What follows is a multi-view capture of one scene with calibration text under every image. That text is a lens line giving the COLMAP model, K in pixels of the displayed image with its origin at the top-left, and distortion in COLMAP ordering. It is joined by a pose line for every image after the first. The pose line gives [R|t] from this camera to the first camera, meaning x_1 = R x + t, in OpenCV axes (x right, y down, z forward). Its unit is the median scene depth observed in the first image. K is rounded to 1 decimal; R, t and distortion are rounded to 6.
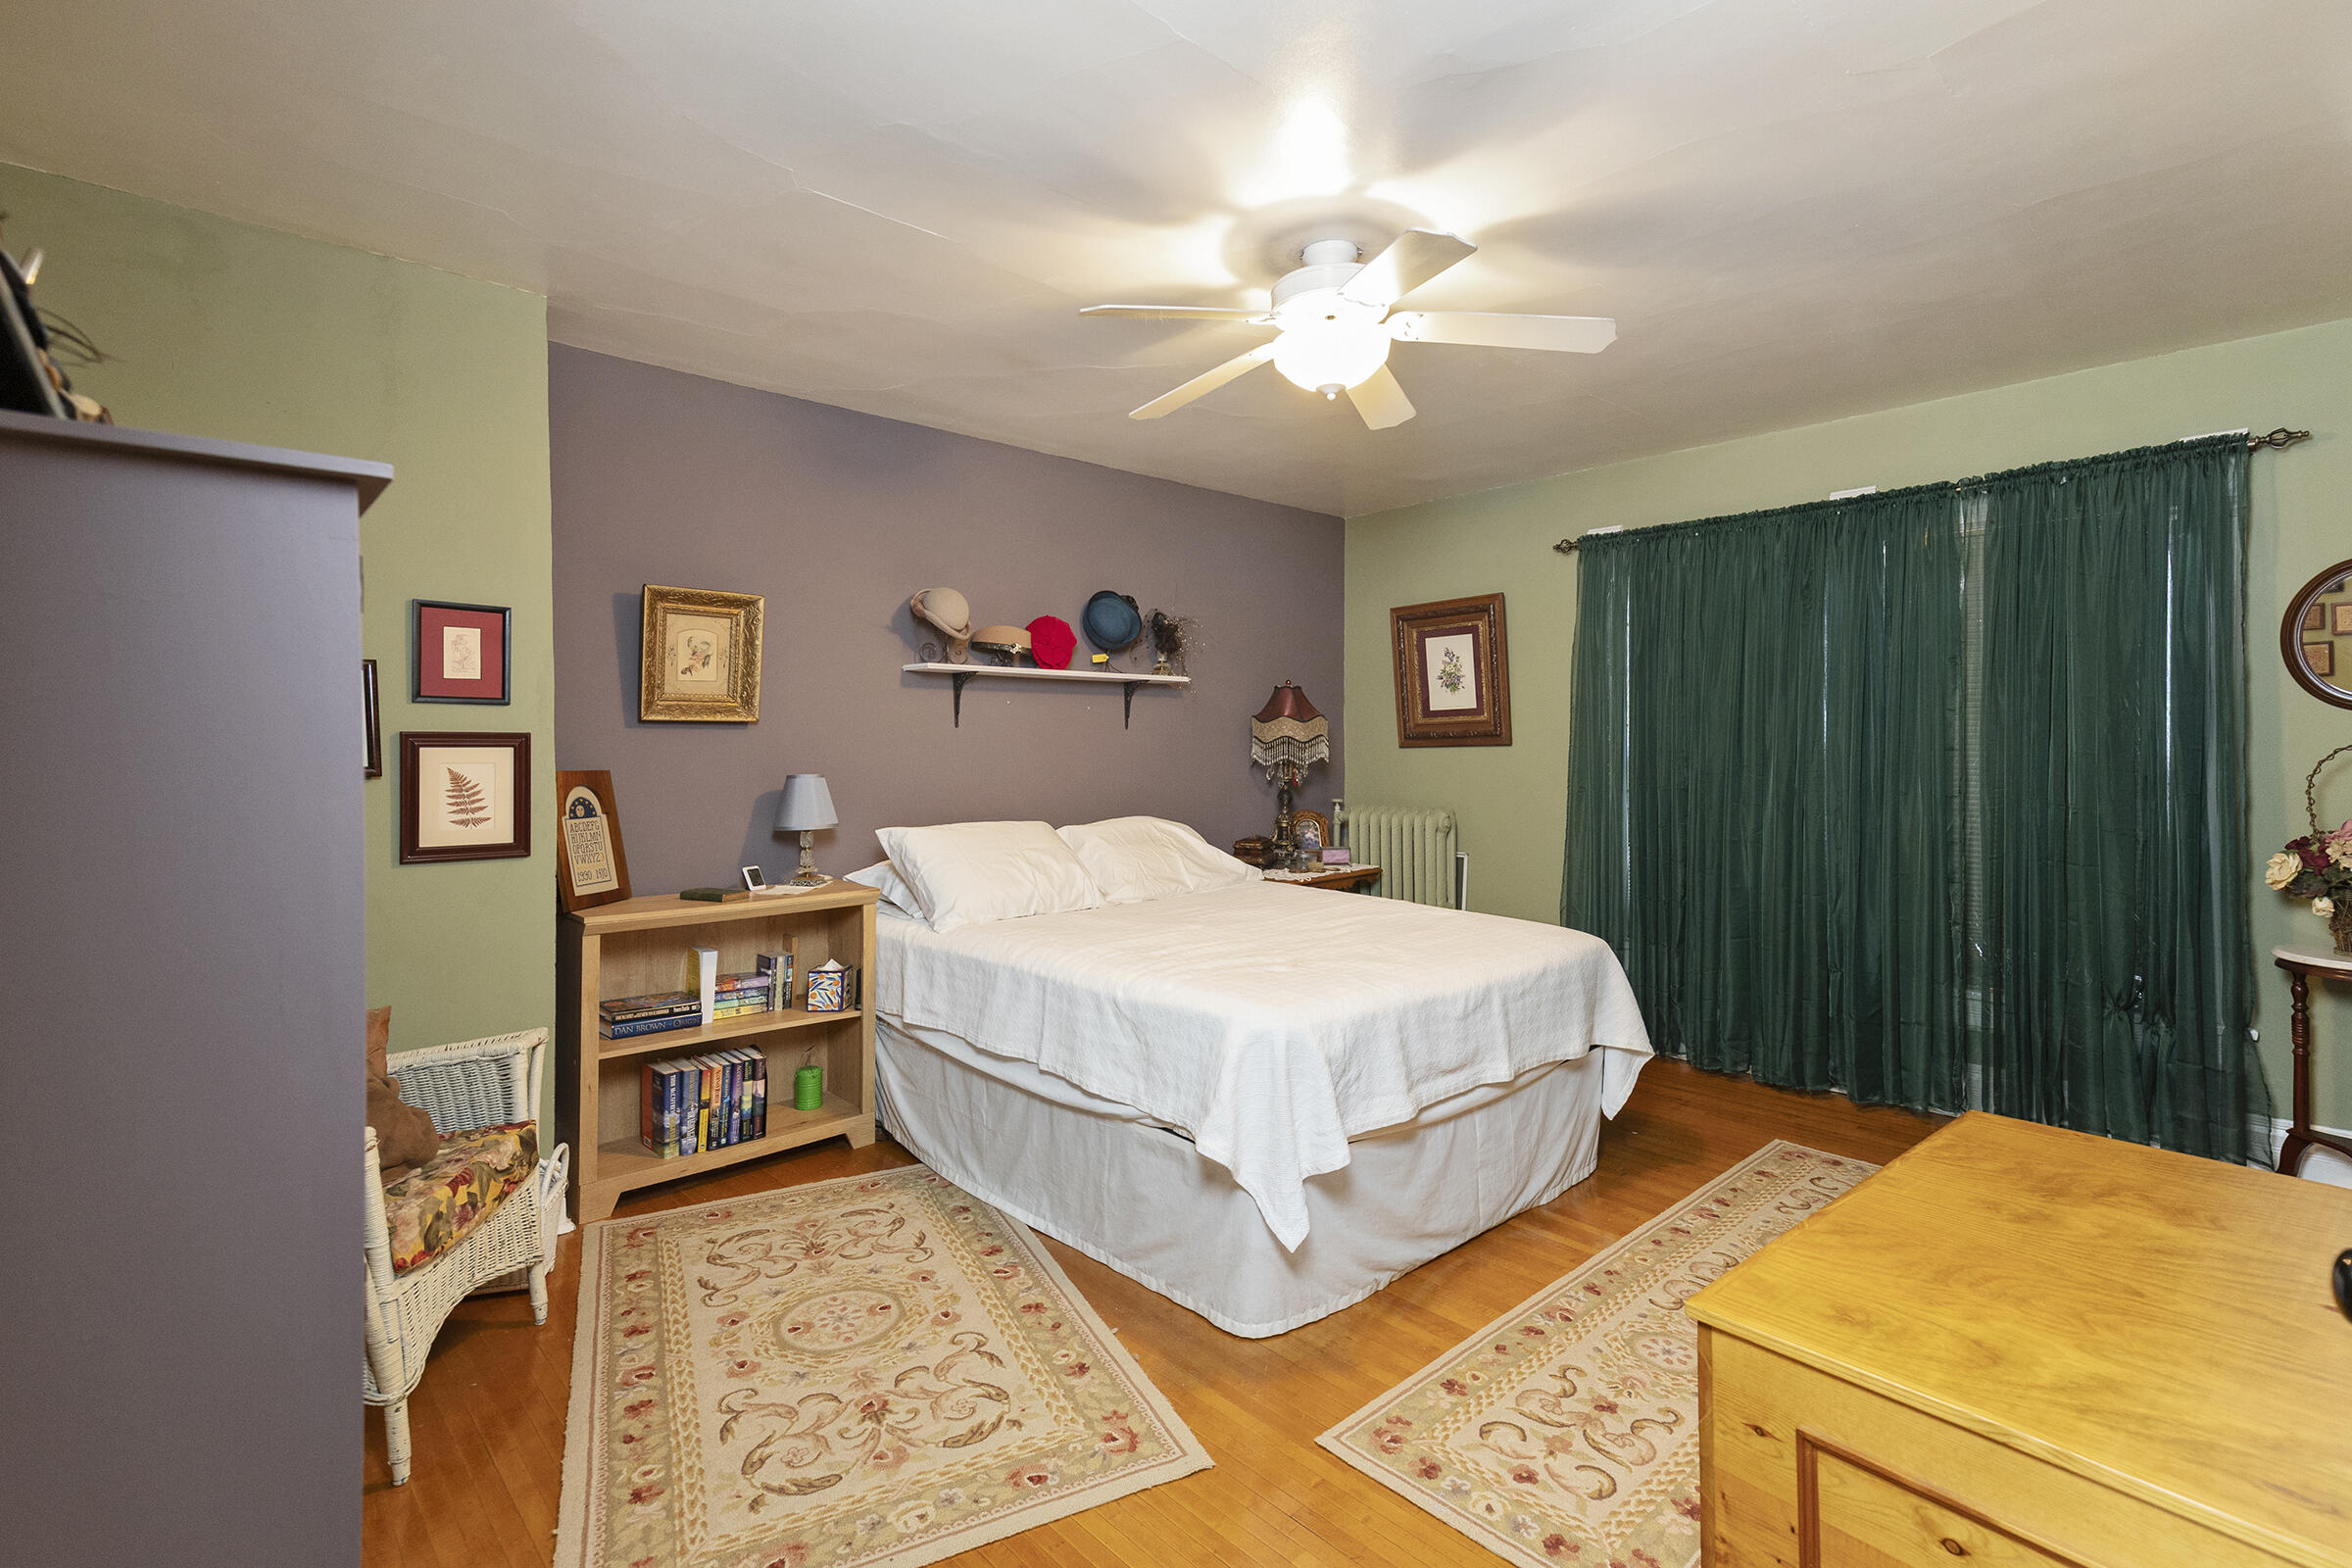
lens RADIAL K [[1096.6, 0, 1187.1], [0, 1096.6, 748.9], [0, 0, 1]] dist [0.035038, 0.000066]
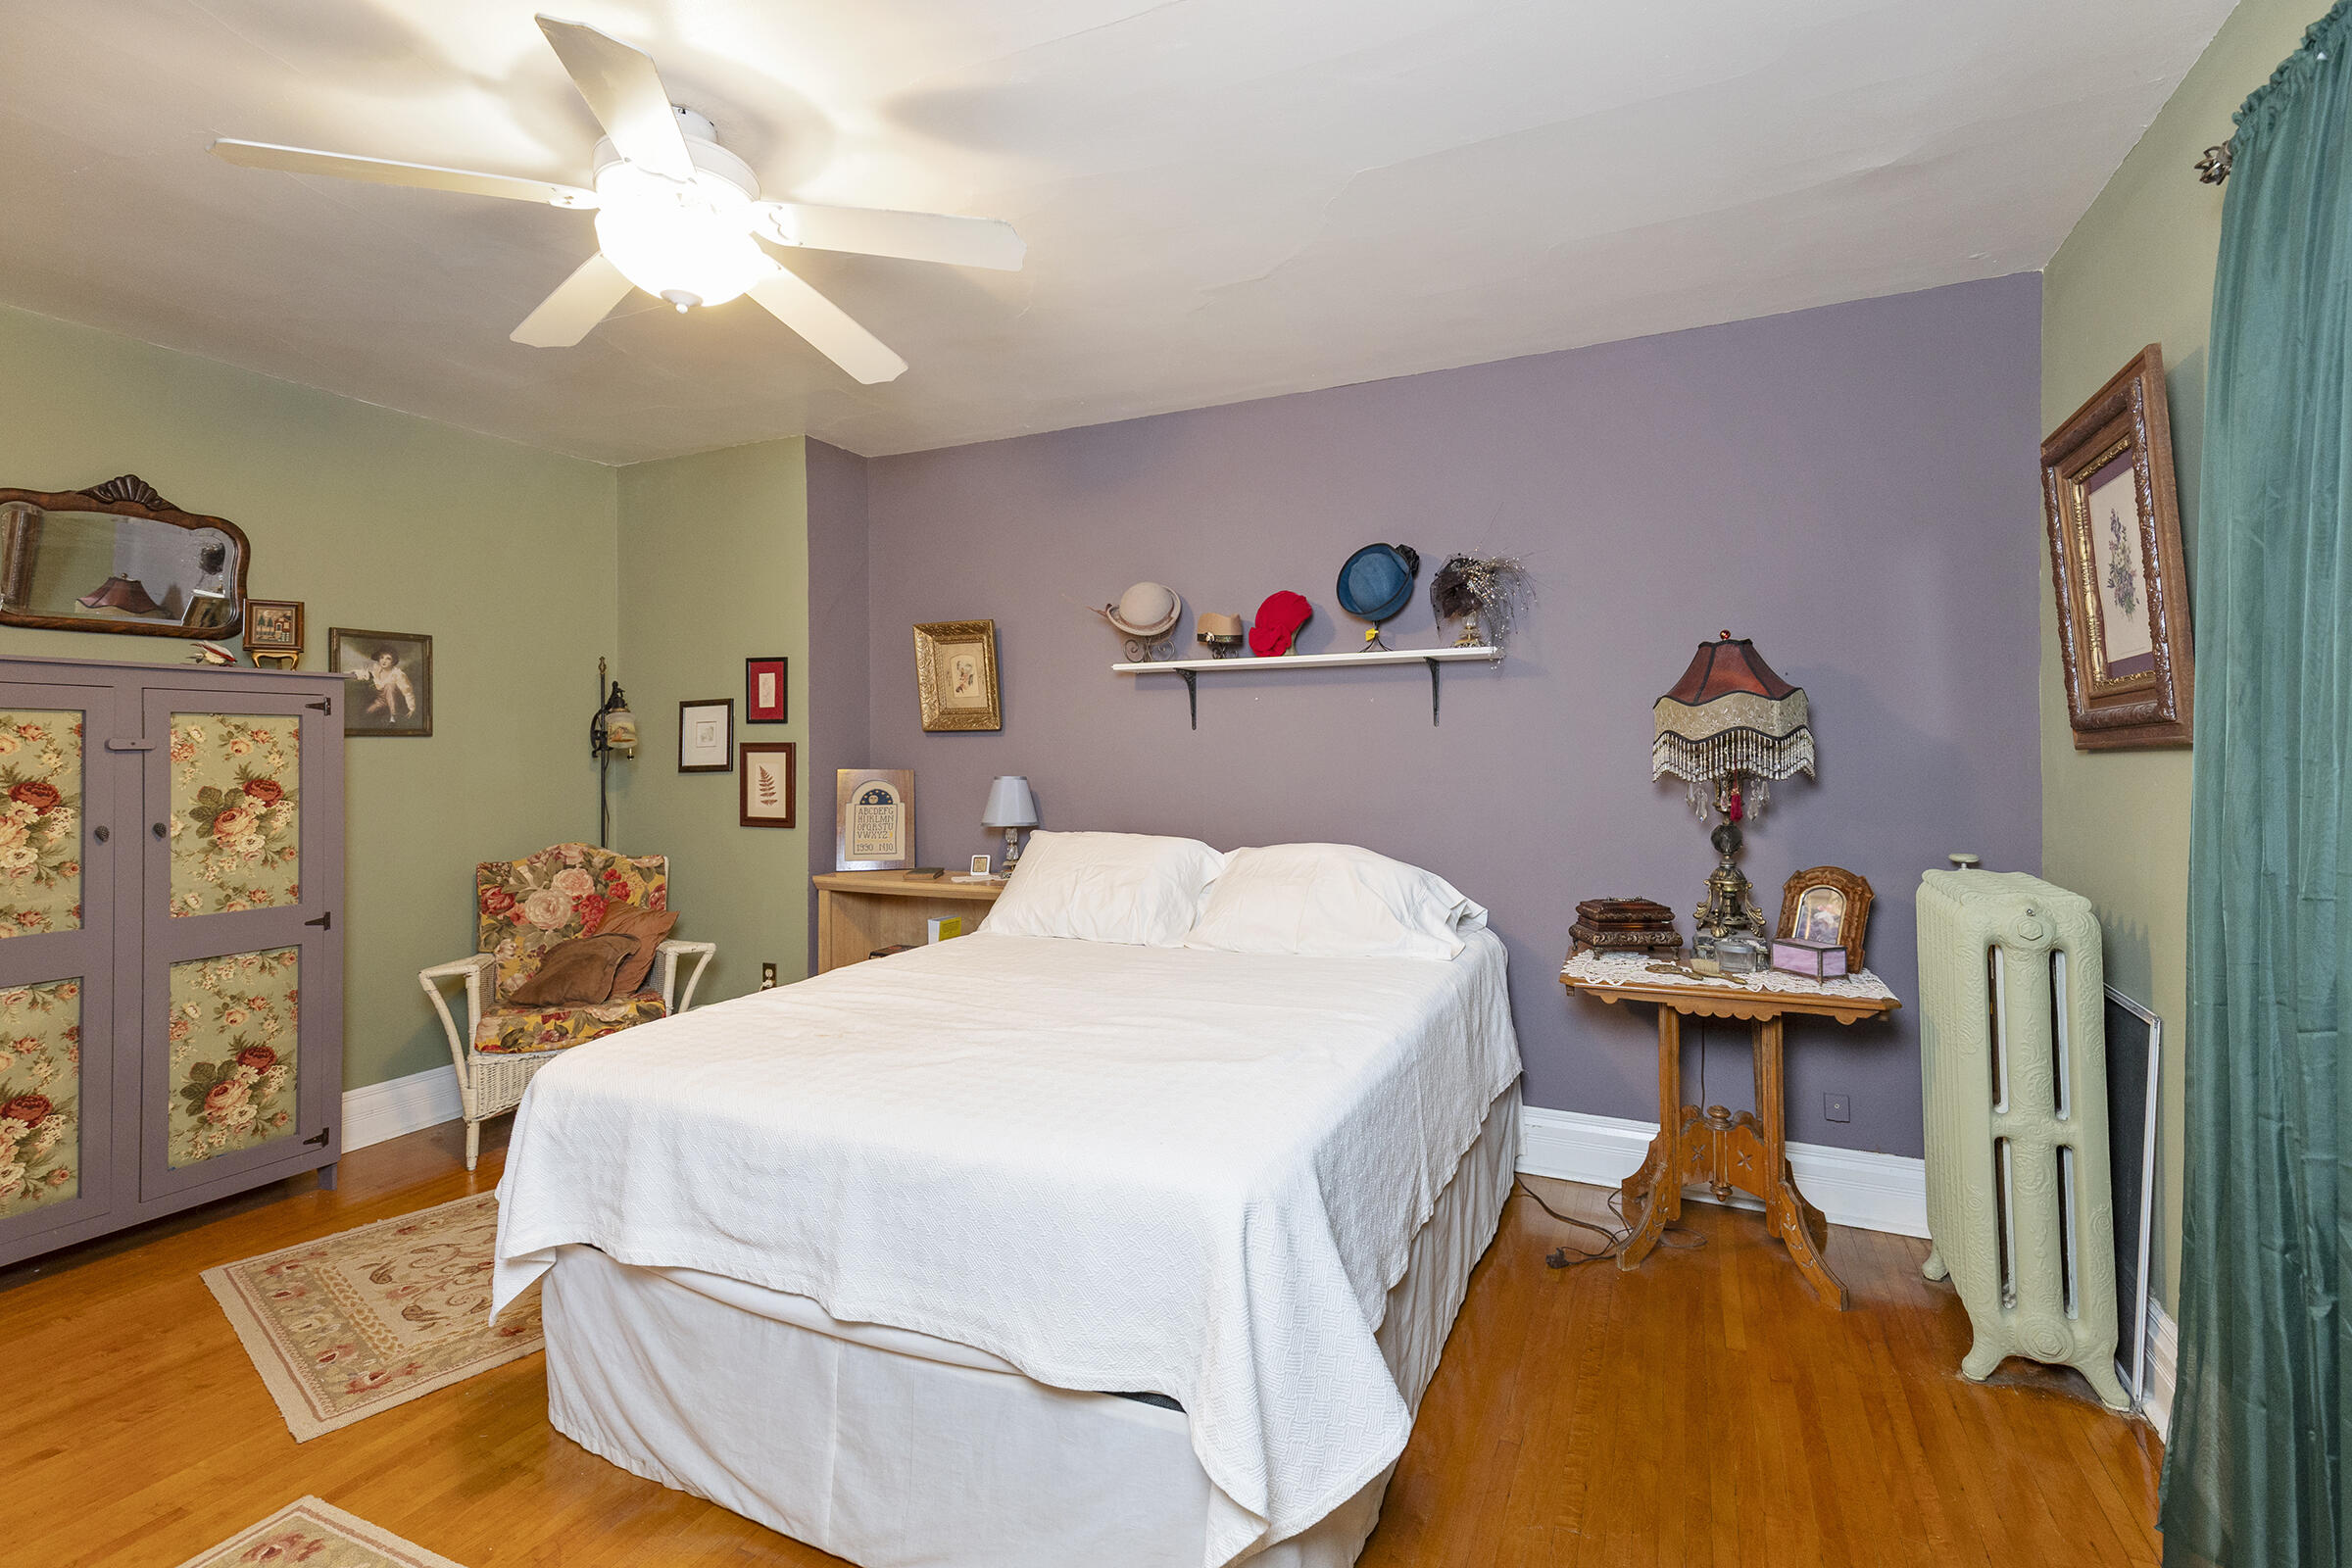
lens RADIAL K [[1067.9, 0, 1179.2], [0, 1067.9, 737.9], [0, 0, 1]] dist [0.021324, -0.000243]
pose [[0.382929, -0.013713, -0.923676, 0.876878], [0.002170, 0.999900, -0.013945, 0.000160], [0.923775, 0.003335, 0.382921, 0.927757]]
